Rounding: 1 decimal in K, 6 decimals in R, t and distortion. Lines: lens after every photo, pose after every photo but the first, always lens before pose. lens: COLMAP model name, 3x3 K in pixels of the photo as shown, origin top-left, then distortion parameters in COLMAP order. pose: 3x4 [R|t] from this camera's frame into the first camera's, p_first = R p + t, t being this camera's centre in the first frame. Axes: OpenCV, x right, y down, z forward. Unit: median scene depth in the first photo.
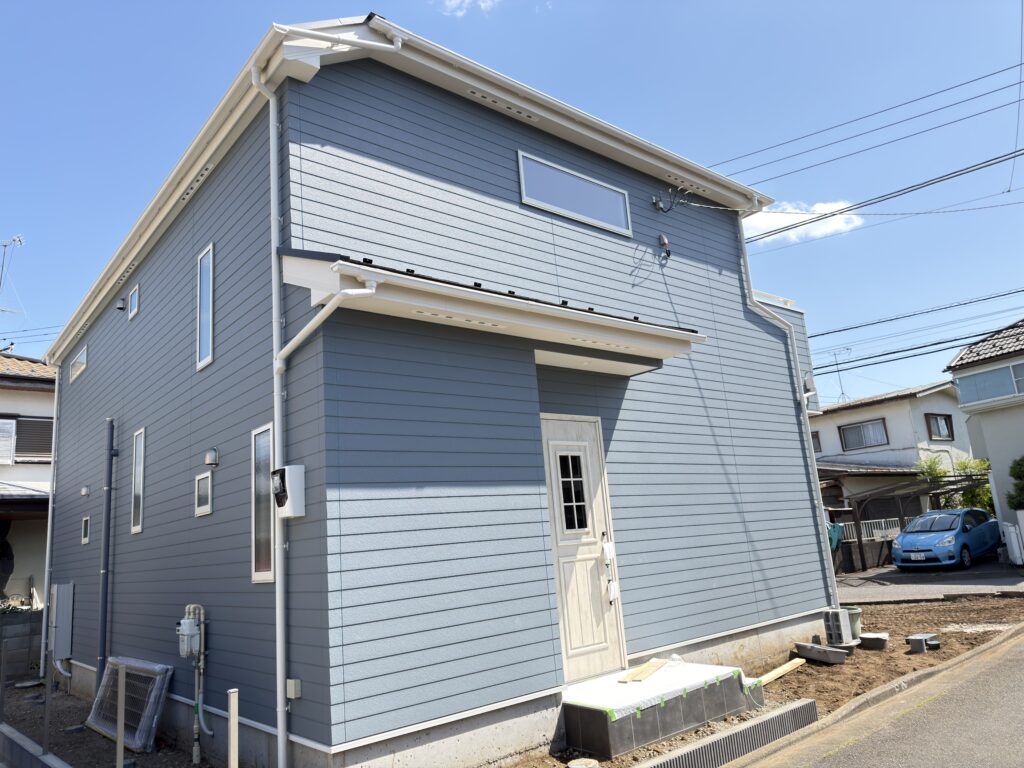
lens RADIAL K [[723.7, 0, 512.0], [0, 723.7, 384.0], [0, 0, 1]] dist [0.095660, -0.136334]
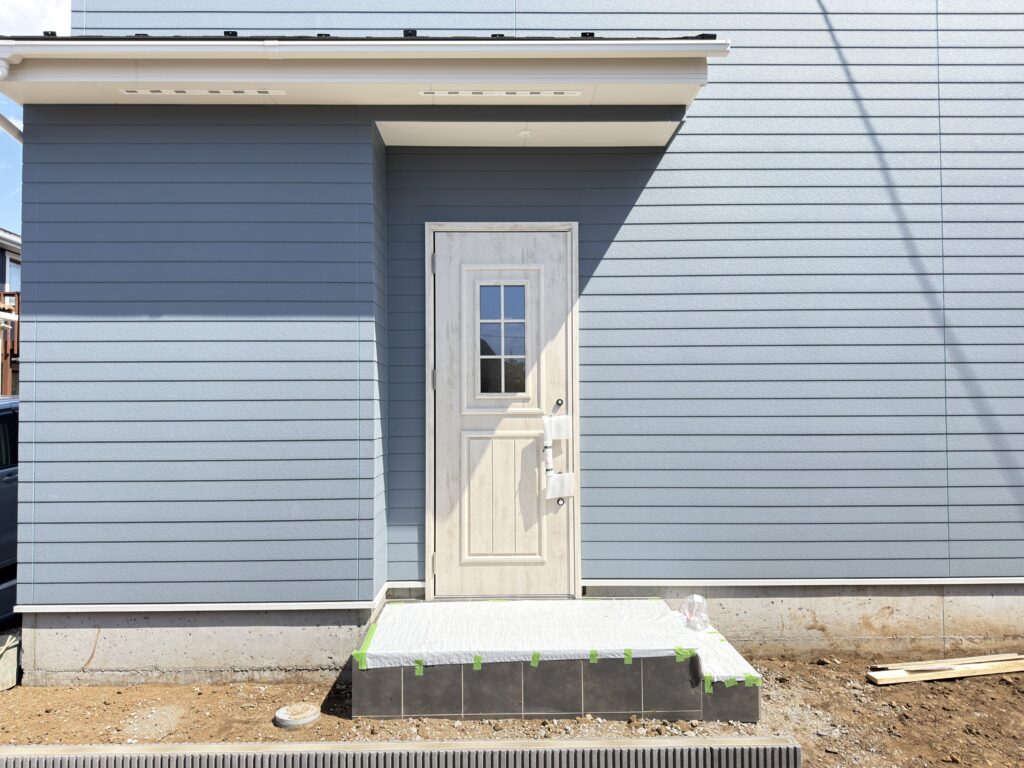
lens RADIAL K [[701.6, 0, 507.0], [0, 701.6, 392.6], [0, 0, 1]] dist [0.126447, -0.182527]
pose [[0.764289, 0.062612, -0.641827, 0.513117], [0.082253, 0.977681, 0.193323, 0.071321], [0.639607, -0.200547, 0.742081, 0.509117]]
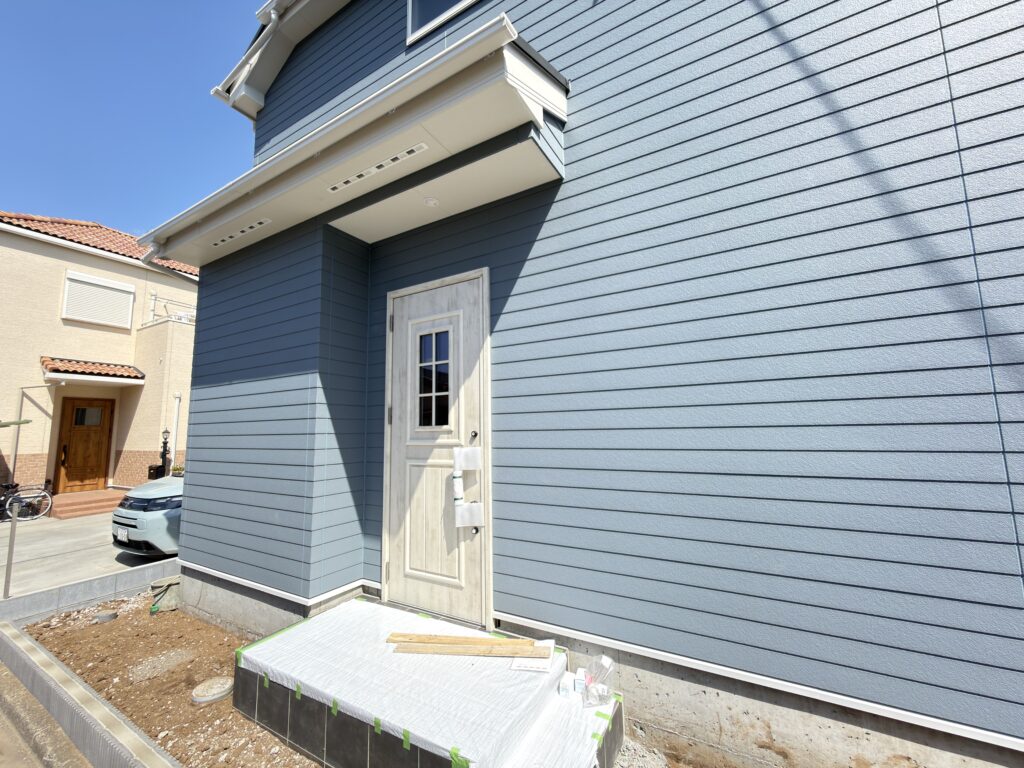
lens RADIAL K [[409.0, 0, 508.7], [0, 409.0, 385.4], [0, 0, 1]] dist [-0.000950, 0.003058]
pose [[0.328974, -0.027917, -0.943926, 0.525715], [0.192199, 0.980621, 0.037983, 0.154893], [0.924573, -0.193917, 0.327964, 0.933632]]
